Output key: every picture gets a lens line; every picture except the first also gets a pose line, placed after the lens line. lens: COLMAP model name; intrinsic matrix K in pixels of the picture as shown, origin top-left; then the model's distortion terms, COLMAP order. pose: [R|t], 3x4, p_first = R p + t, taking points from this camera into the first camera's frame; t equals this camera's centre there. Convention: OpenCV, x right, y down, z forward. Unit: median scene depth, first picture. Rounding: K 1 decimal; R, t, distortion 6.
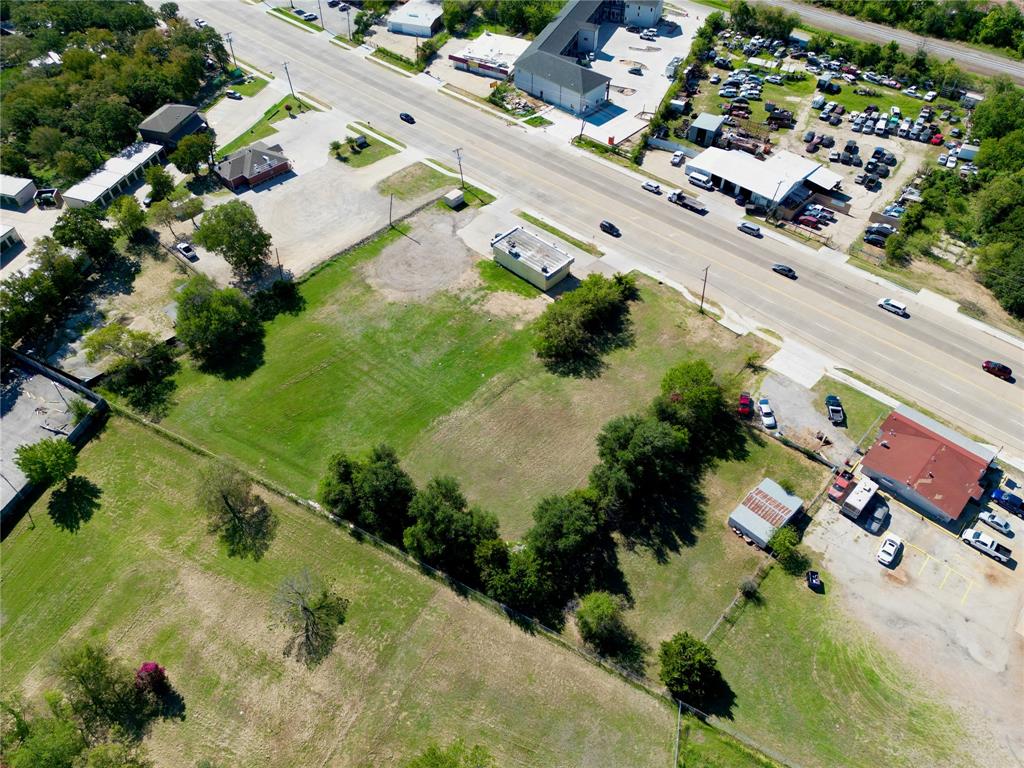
lens RADIAL K [[717.9, 0, 513.2], [0, 717.9, 383.2], [0, 0, 1]] dist [0.084139, -0.087102]
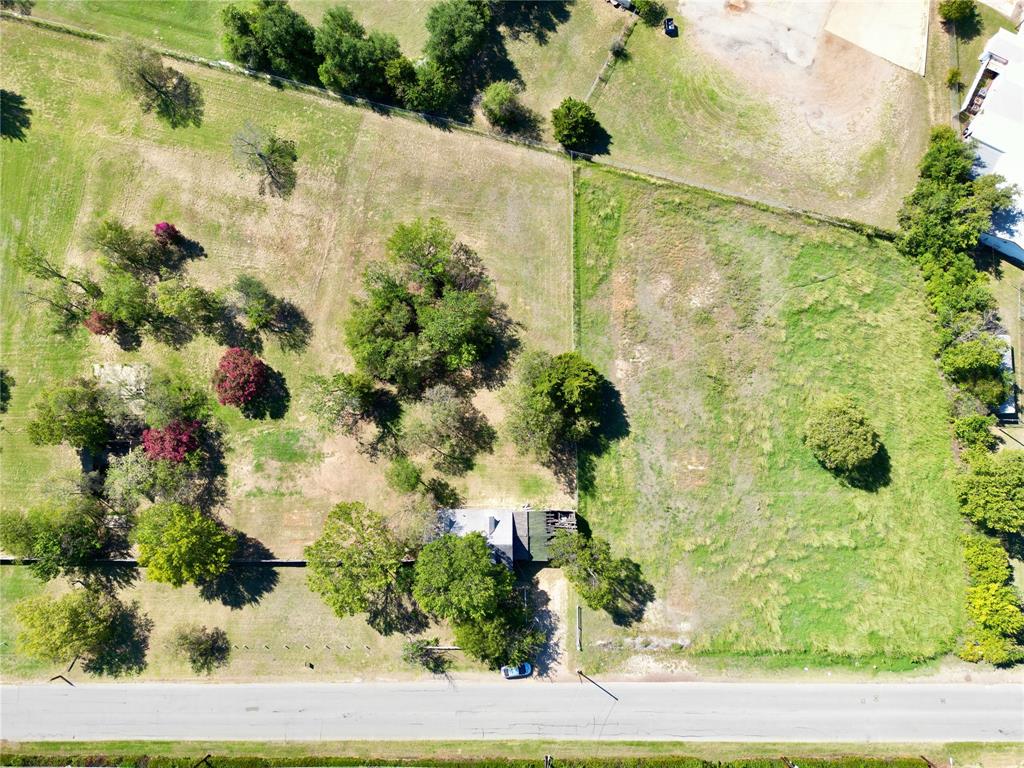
lens RADIAL K [[717.9, 0, 513.2], [0, 717.9, 383.2], [0, 0, 1]] dist [0.084139, -0.087102]
pose [[0.966975, -0.253572, 0.025708, -0.008220], [0.189245, 0.781892, 0.593996, -0.021874], [-0.170722, -0.569514, 0.804057, -0.179929]]
